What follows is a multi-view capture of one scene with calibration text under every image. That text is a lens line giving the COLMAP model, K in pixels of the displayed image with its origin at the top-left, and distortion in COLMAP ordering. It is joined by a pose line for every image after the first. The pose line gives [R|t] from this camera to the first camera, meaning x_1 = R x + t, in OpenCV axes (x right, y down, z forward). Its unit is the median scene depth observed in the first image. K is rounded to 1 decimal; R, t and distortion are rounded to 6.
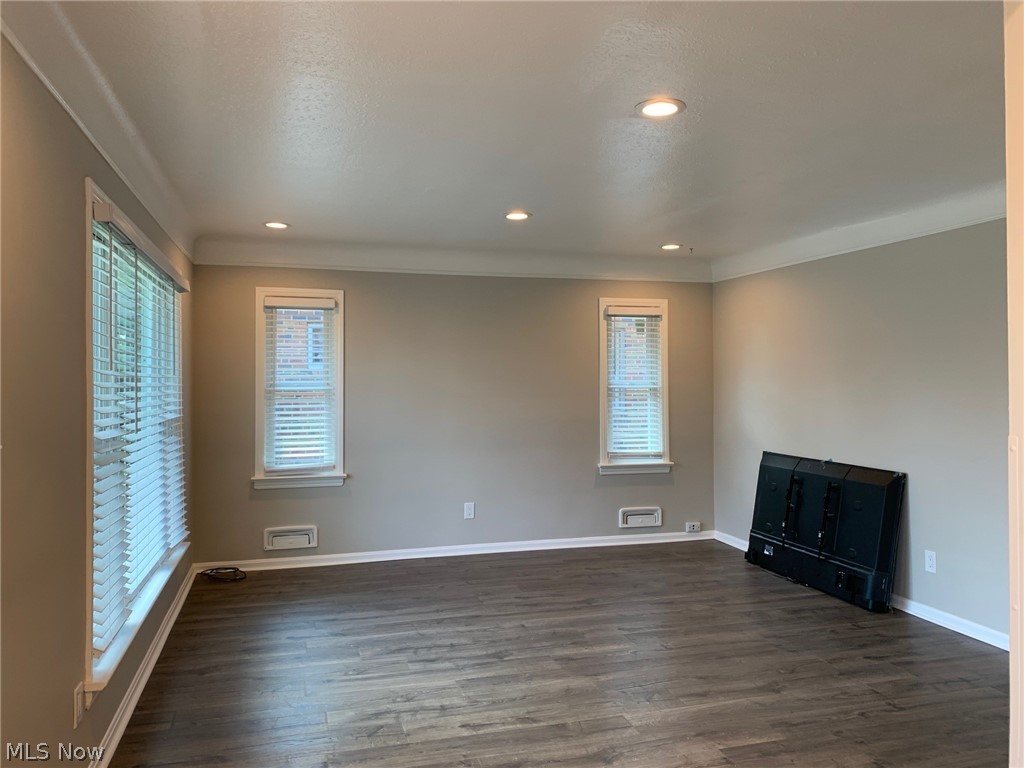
lens RADIAL K [[788.1, 0, 509.4], [0, 788.1, 378.9], [0, 0, 1]] dist [0.015546, -0.010817]
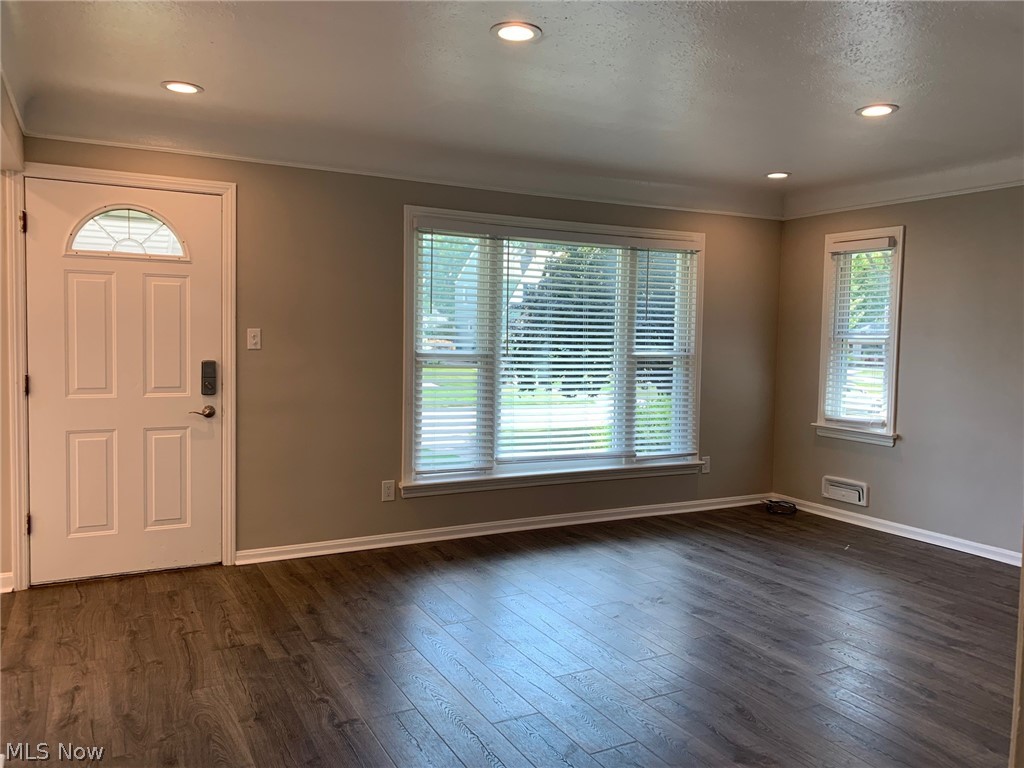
lens RADIAL K [[788.1, 0, 507.2], [0, 788.1, 388.0], [0, 0, 1]] dist [0.015546, -0.010817]
pose [[0.187938, 0.073255, -0.979445, 0.609007], [-0.015570, 0.997312, 0.071603, 0.012343], [0.982057, 0.001793, 0.188573, 0.421210]]
